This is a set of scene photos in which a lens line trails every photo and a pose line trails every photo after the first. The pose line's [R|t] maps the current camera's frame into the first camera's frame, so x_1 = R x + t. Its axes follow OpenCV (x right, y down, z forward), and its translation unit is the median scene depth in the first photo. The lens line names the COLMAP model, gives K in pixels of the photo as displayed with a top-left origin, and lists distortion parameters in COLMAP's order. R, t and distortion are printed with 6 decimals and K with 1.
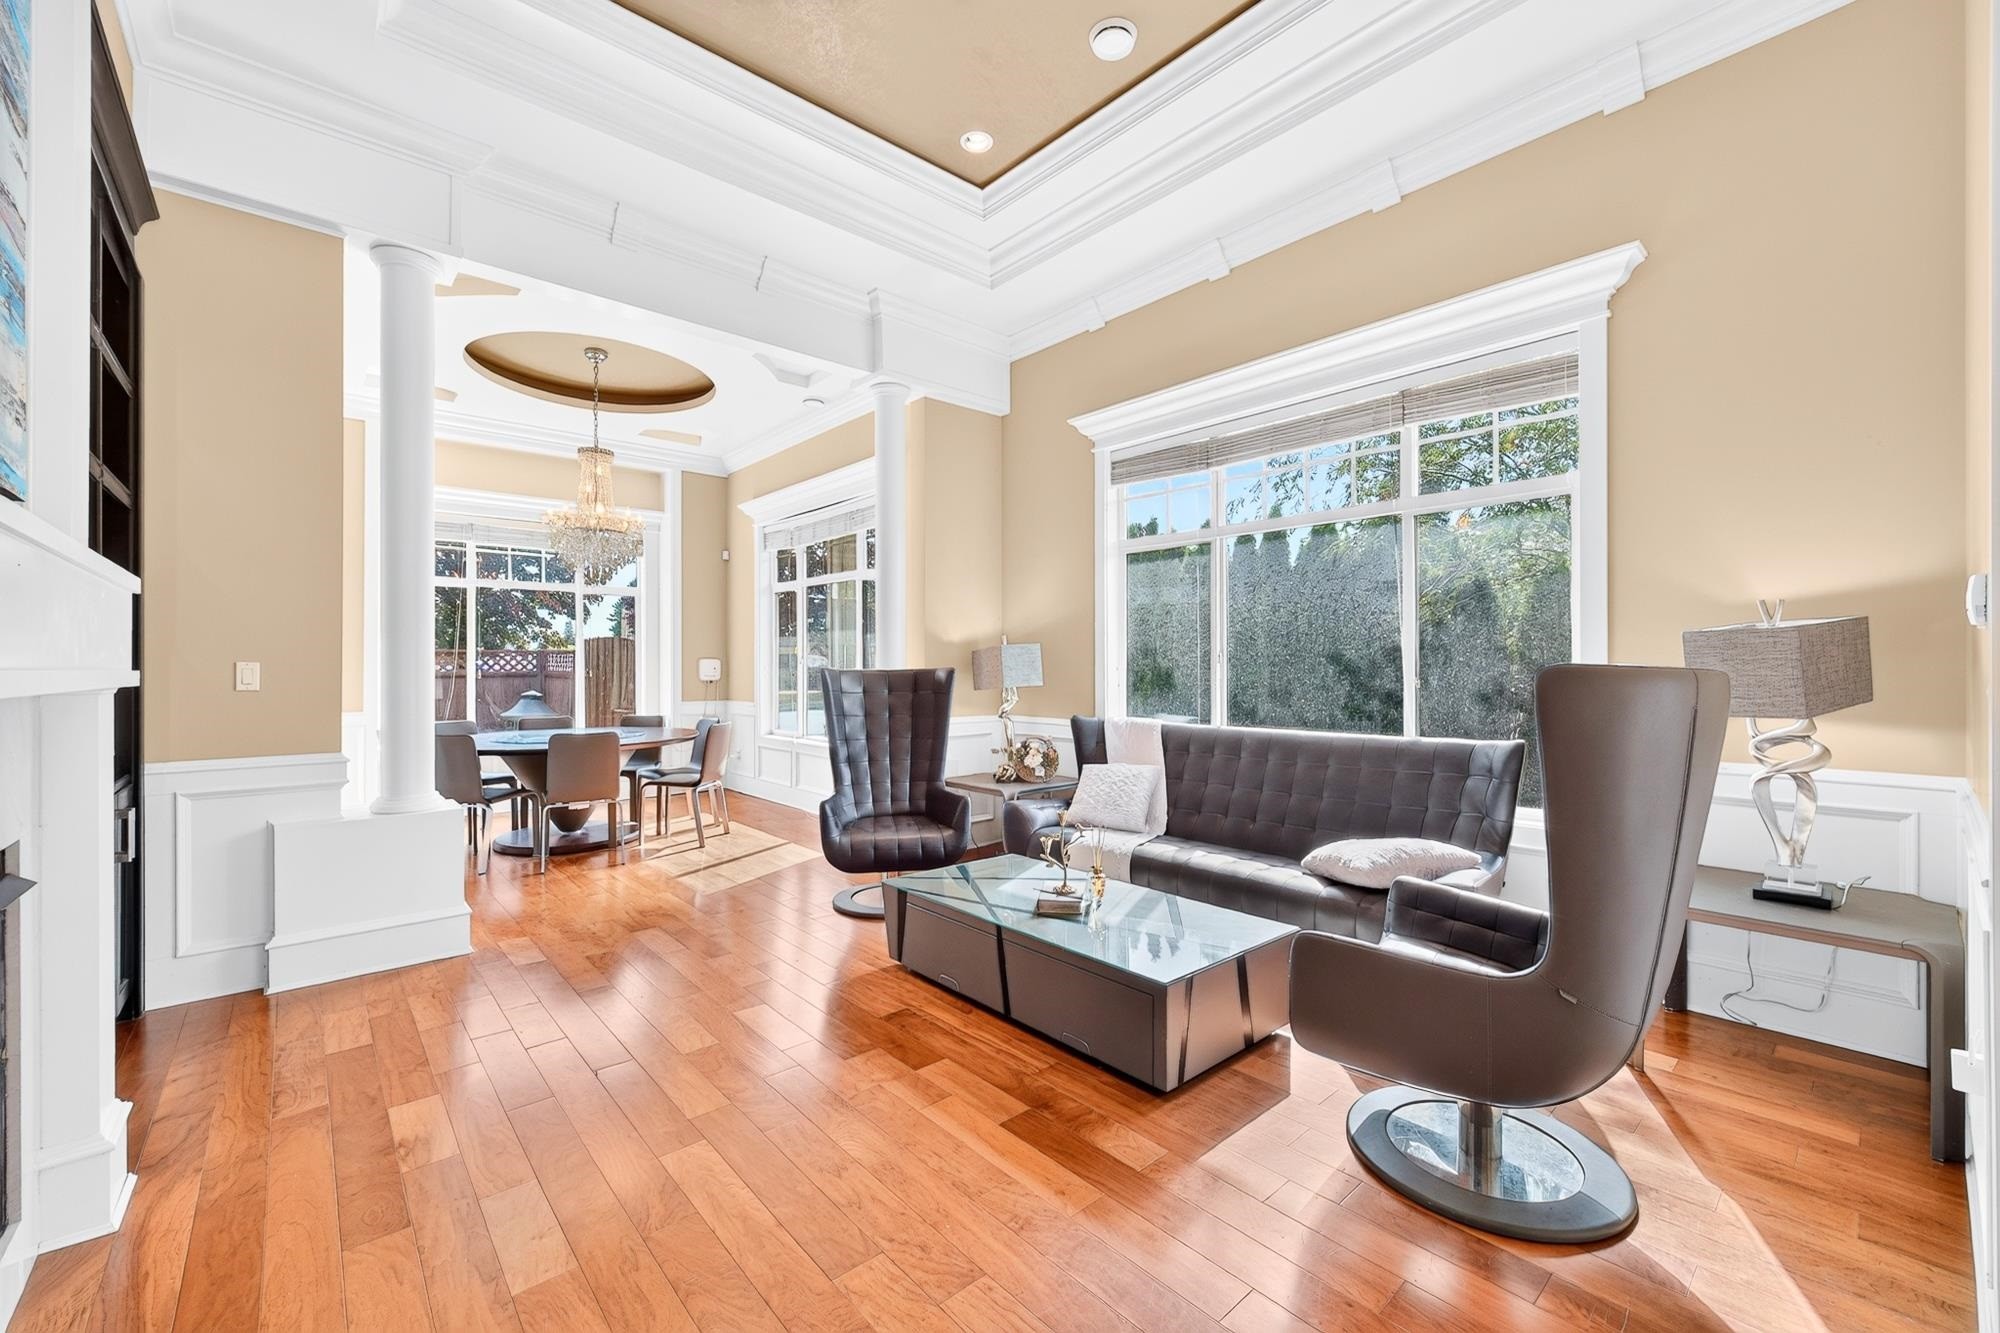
lens RADIAL K [[801.3, 0, 1024.2], [0, 801.3, 668.1], [0, 0, 1]] dist [0.001518, -0.001203]
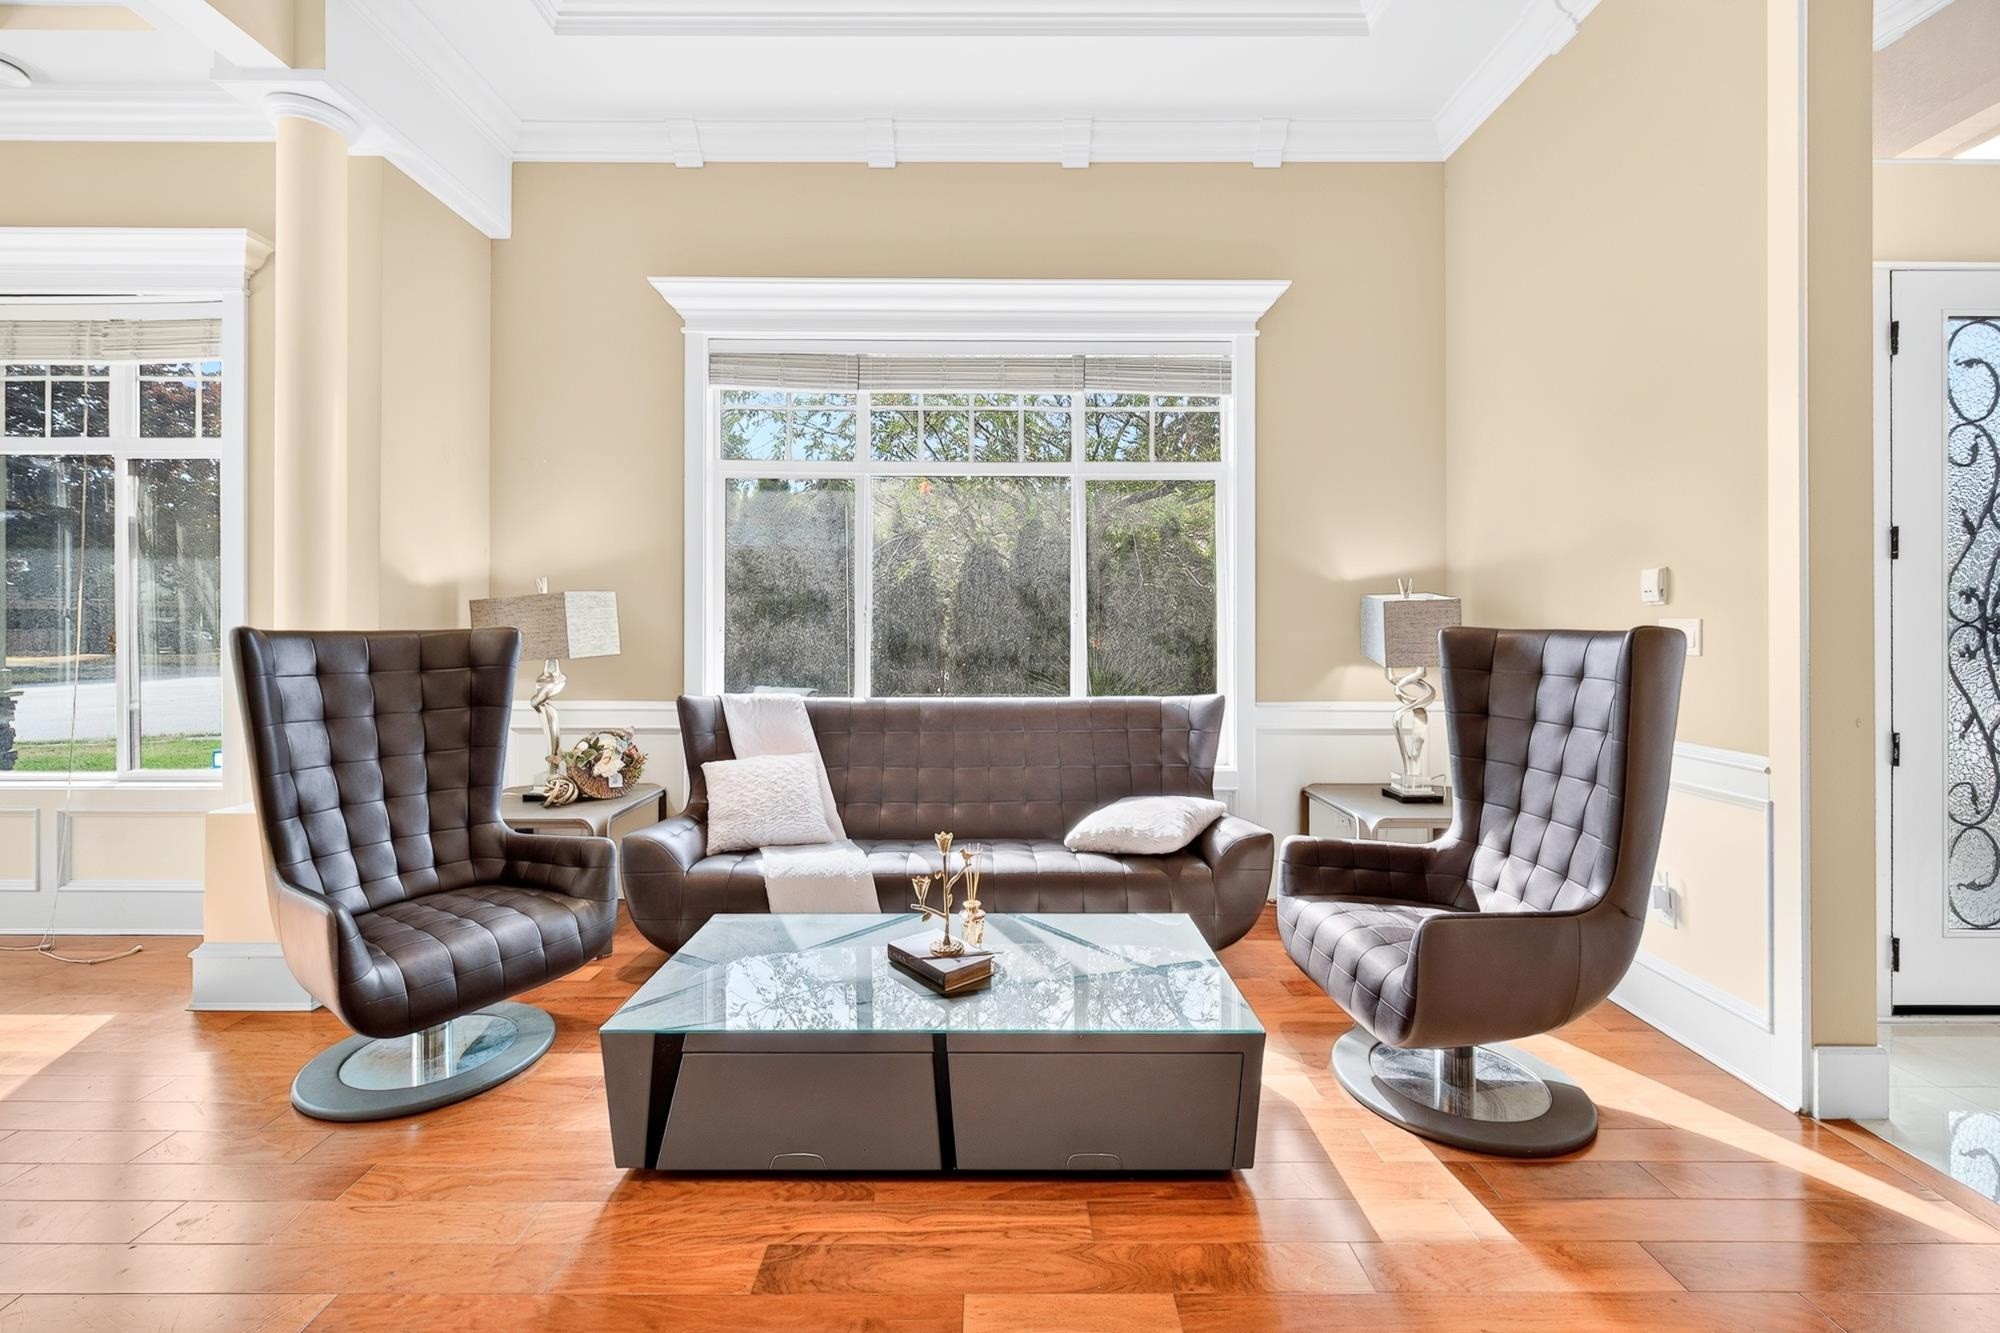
lens RADIAL K [[801.3, 0, 1016.9], [0, 801.3, 631.7], [0, 0, 1]] dist [0.001518, -0.001203]
pose [[0.674090, -0.001928, 0.738647, -0.272695], [-0.000126, 0.999996, 0.002726, 0.000005], [-0.738649, -0.001931, 0.674087, 0.313051]]
